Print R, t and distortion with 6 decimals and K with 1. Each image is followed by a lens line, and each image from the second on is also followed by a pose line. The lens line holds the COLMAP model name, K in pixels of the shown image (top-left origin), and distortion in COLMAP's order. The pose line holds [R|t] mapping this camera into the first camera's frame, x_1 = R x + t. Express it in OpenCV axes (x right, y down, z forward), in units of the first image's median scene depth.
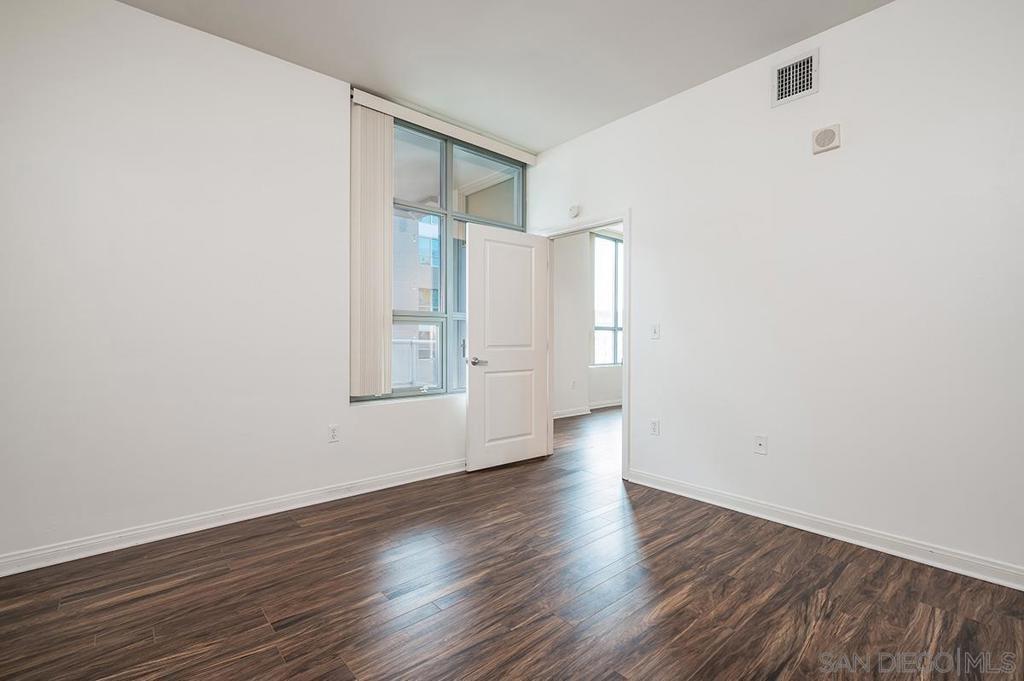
lens RADIAL K [[467.8, 0, 512.0], [0, 467.8, 340.5], [0, 0, 1]] dist [-0.003876, 0.000067]
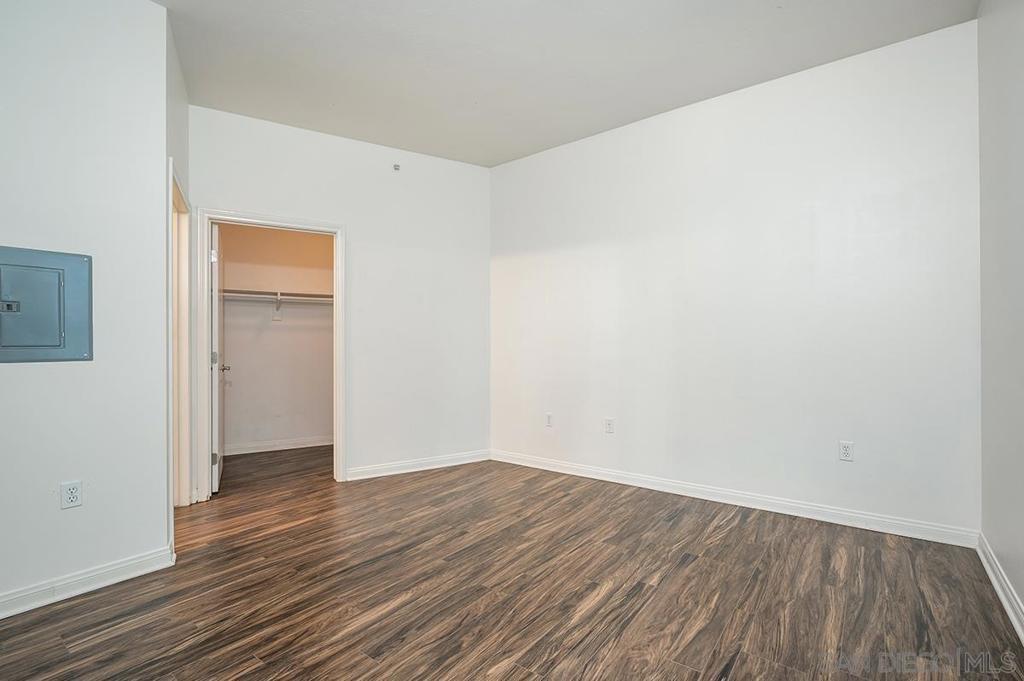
lens RADIAL K [[467.8, 0, 512.0], [0, 467.8, 340.5], [0, 0, 1]] dist [-0.003876, 0.000067]
pose [[-0.984158, 0.001111, -0.177291, 0.223895], [0.002668, 0.999960, -0.008545, -0.005722], [0.177275, -0.008883, -0.984121, 1.995242]]
